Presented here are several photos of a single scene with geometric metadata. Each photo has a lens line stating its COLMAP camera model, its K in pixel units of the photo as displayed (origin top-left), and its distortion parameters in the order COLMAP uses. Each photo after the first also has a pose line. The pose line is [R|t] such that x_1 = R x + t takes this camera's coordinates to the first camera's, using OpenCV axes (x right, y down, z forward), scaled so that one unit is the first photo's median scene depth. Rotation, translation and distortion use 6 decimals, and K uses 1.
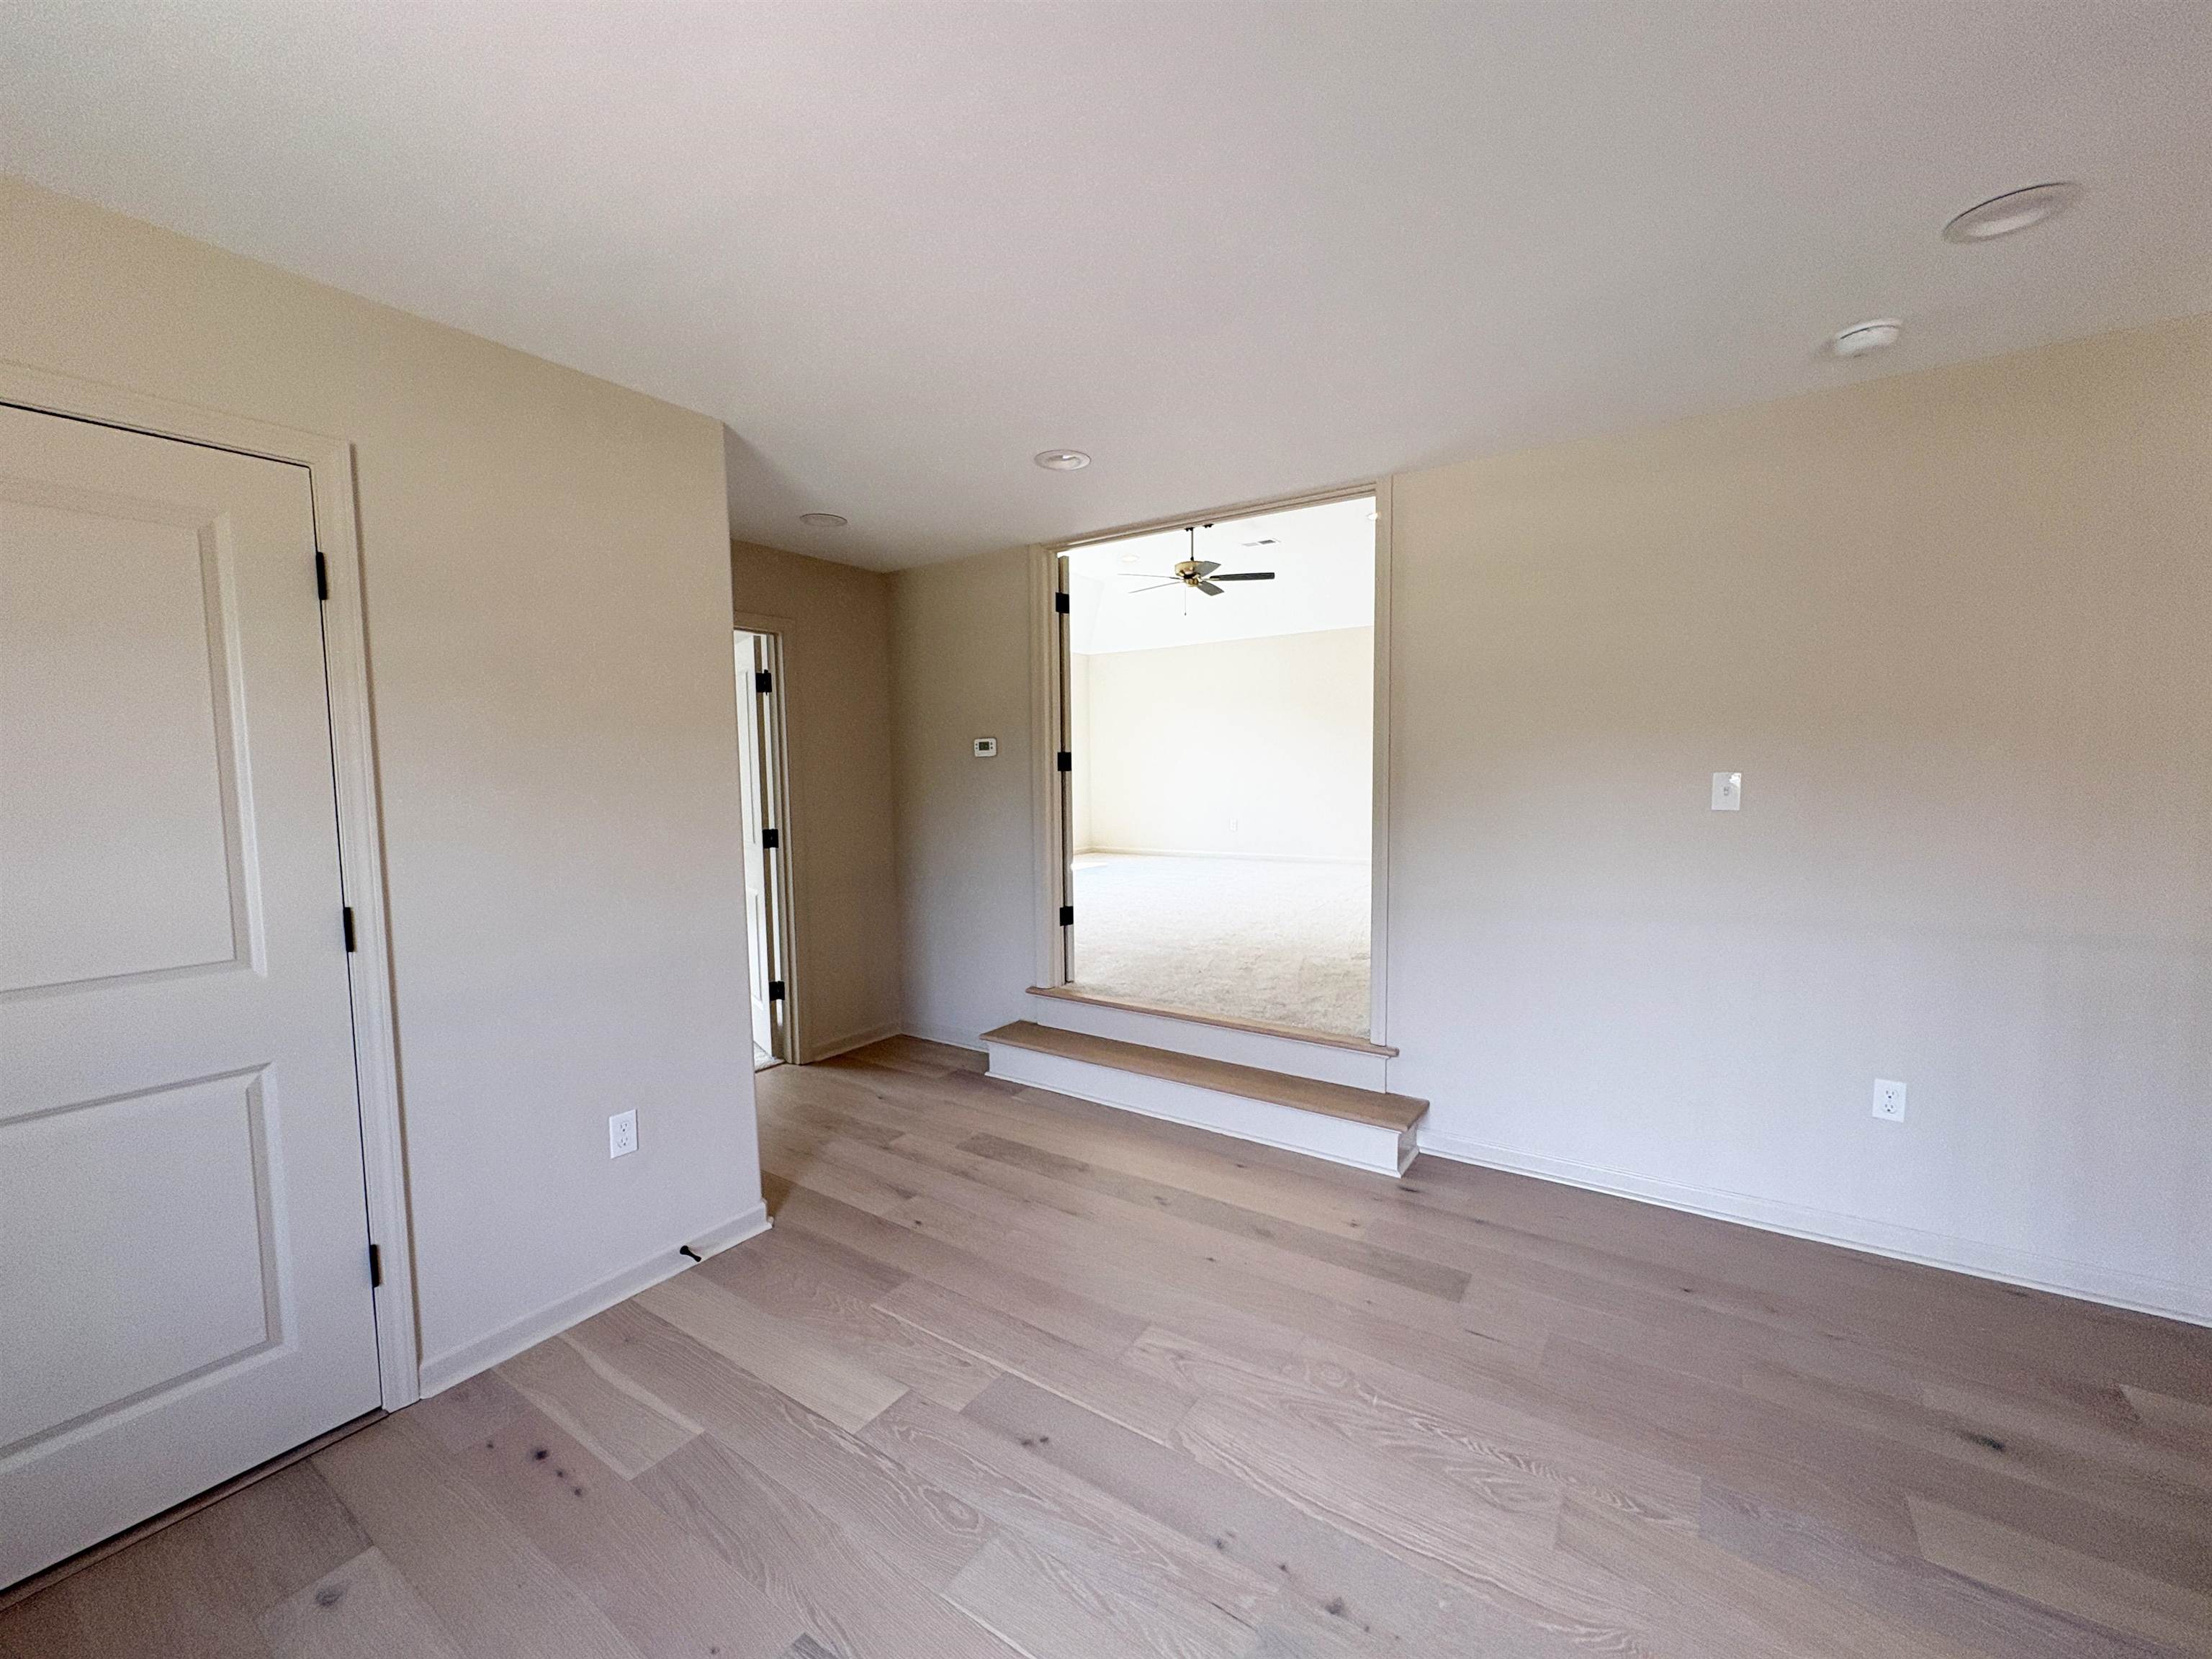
lens RADIAL K [[888.4, 0, 1096.5], [0, 888.4, 830.3], [0, 0, 1]] dist [0.002081, 0.000163]
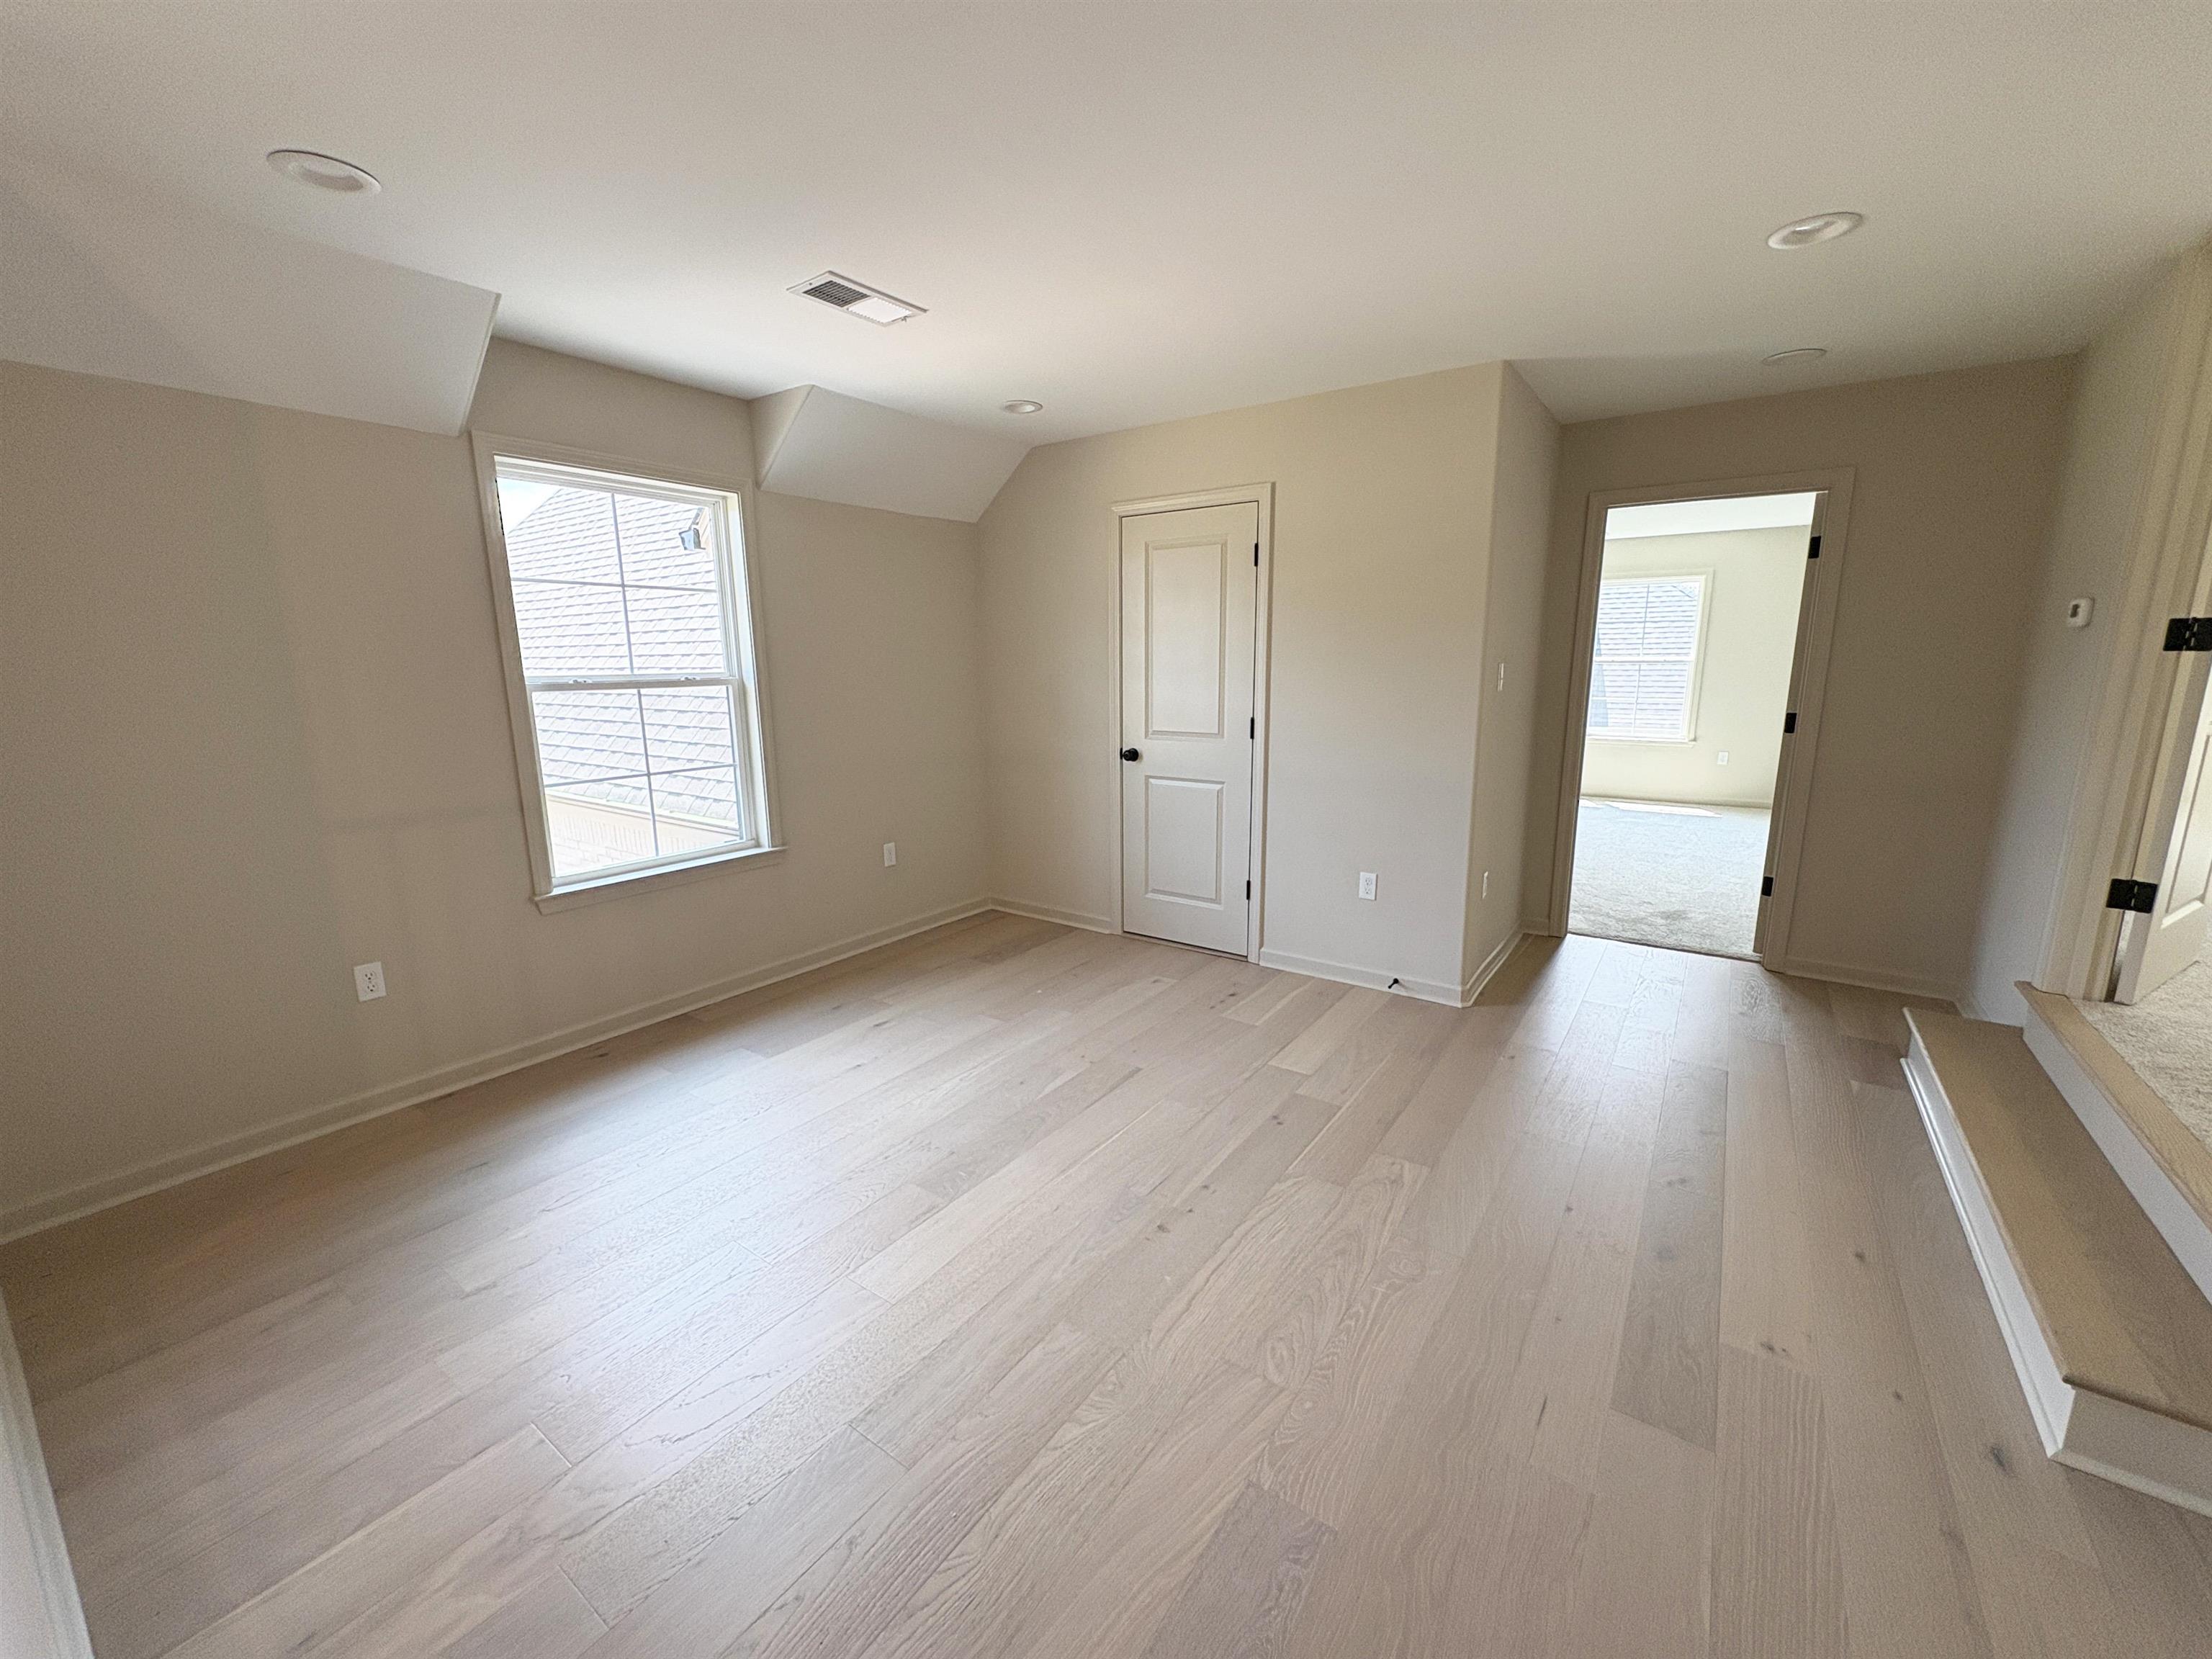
lens RADIAL K [[888.4, 0, 1095.9], [0, 888.4, 832.1], [0, 0, 1]] dist [0.002081, 0.000163]
pose [[-0.024432, 0.212169, -0.976928, 1.030624], [-0.059315, 0.975190, 0.213275, -0.059962], [0.997940, 0.063157, -0.011241, 0.552340]]
